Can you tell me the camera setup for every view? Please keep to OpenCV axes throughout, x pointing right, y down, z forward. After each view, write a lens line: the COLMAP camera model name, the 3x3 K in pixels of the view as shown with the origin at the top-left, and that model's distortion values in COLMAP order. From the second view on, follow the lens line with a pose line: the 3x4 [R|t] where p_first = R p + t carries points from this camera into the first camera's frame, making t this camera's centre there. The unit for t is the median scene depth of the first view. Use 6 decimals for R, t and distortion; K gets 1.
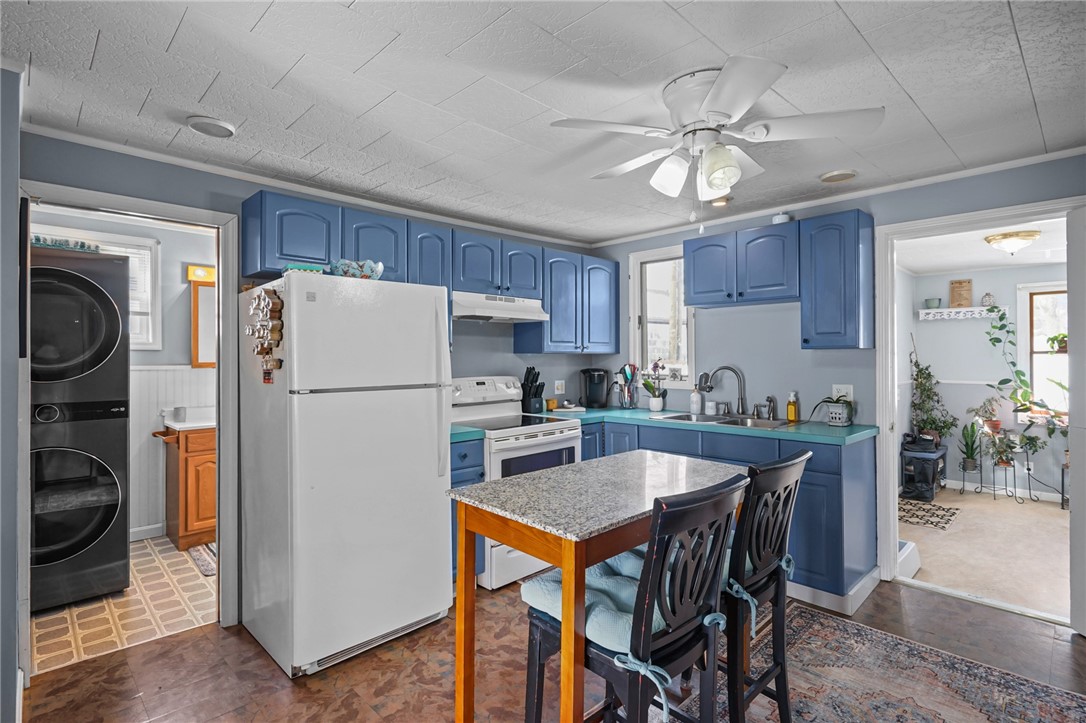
lens RADIAL K [[527.3, 0, 538.8], [0, 527.3, 355.1], [0, 0, 1]] dist [0.000276, -0.002462]
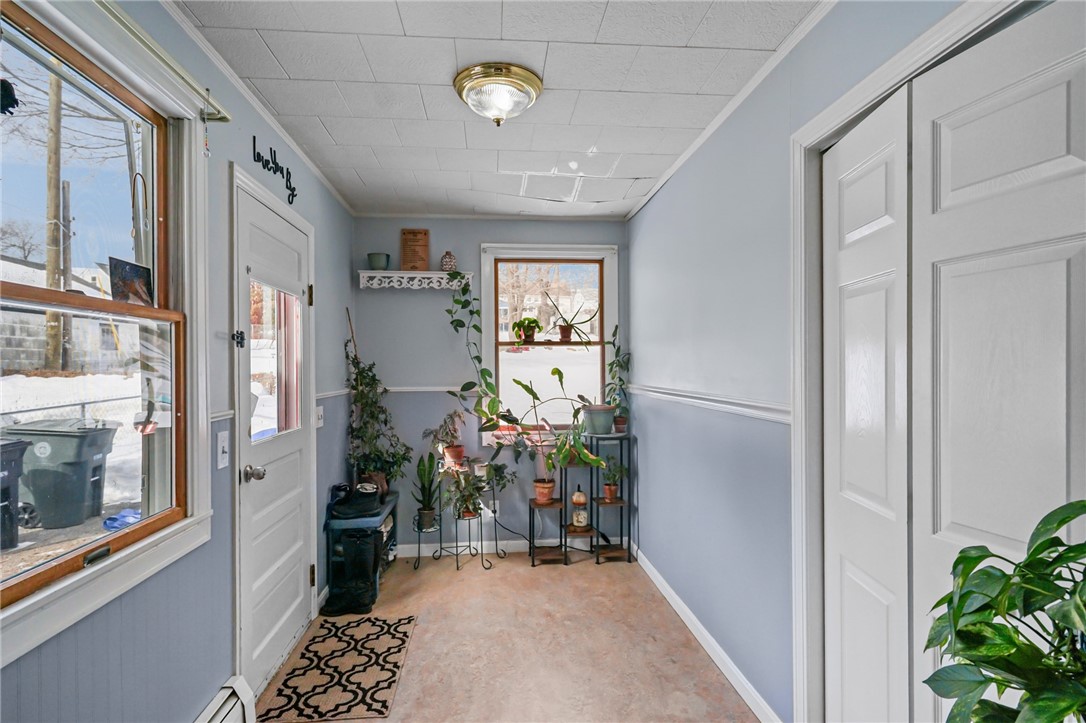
lens RADIAL K [[551.7, 0, 539.2], [0, 551.7, 364.6], [0, 0, 1]] dist [0.003296, 0.000074]
pose [[0.628420, 0.001237, 0.777873, 0.402967], [0.002146, 0.999992, -0.003324, 0.025792], [-0.777871, 0.003758, 0.628412, 0.497637]]
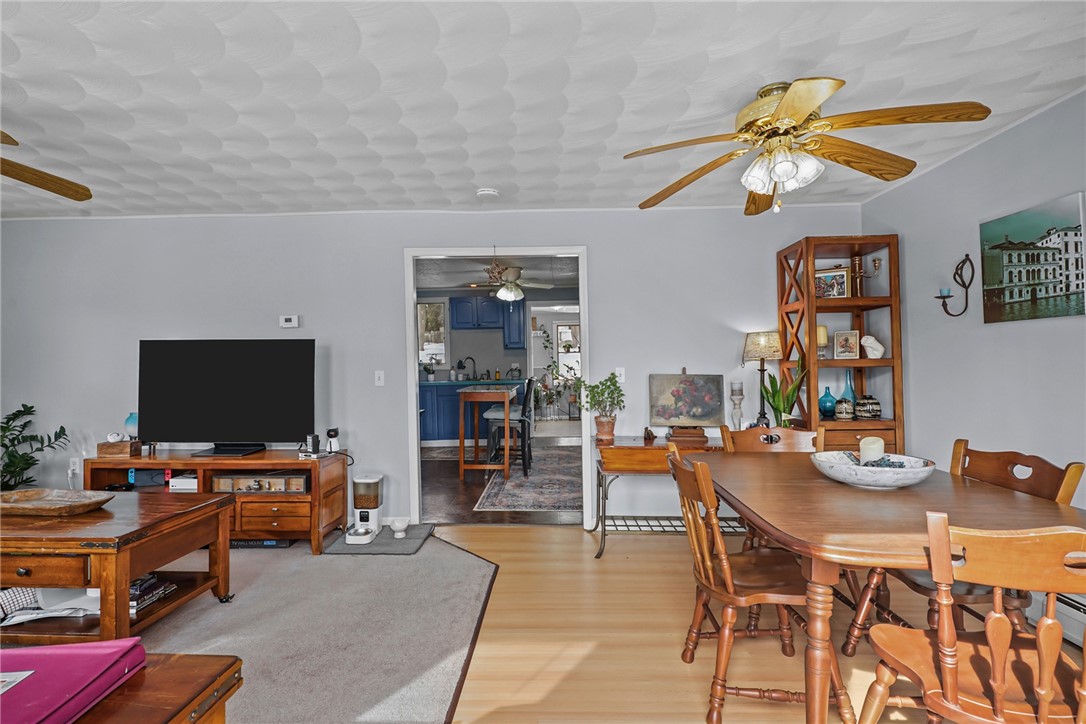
lens RADIAL K [[527.3, 0, 548.4], [0, 527.3, 358.6], [0, 0, 1]] dist [0.000276, -0.002462]
pose [[0.706942, -0.008757, 0.707217, -0.640049], [0.015241, 0.999880, -0.002855, 0.026016], [-0.707107, 0.012797, 0.706990, -0.518763]]
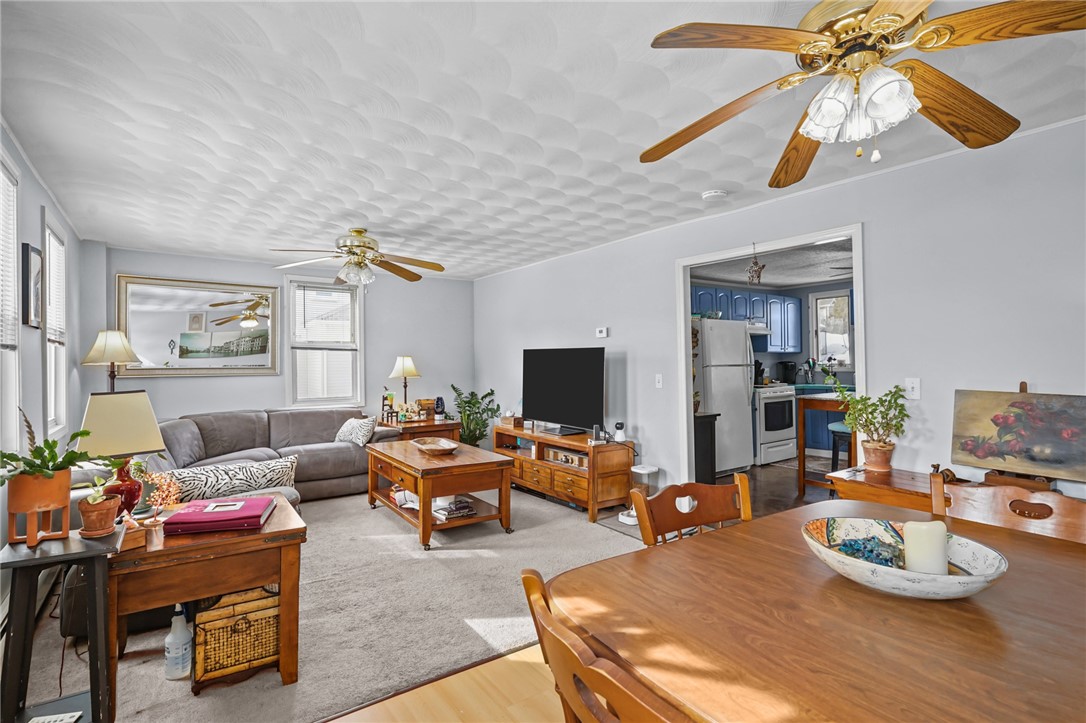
lens RADIAL K [[527.3, 0, 545.9], [0, 527.3, 357.8], [0, 0, 1]] dist [0.000276, -0.002462]
pose [[0.989923, -0.011821, -0.141110, -0.350299], [0.010681, 0.999904, -0.008837, 0.017396], [0.141201, 0.007241, 0.989954, -0.656131]]
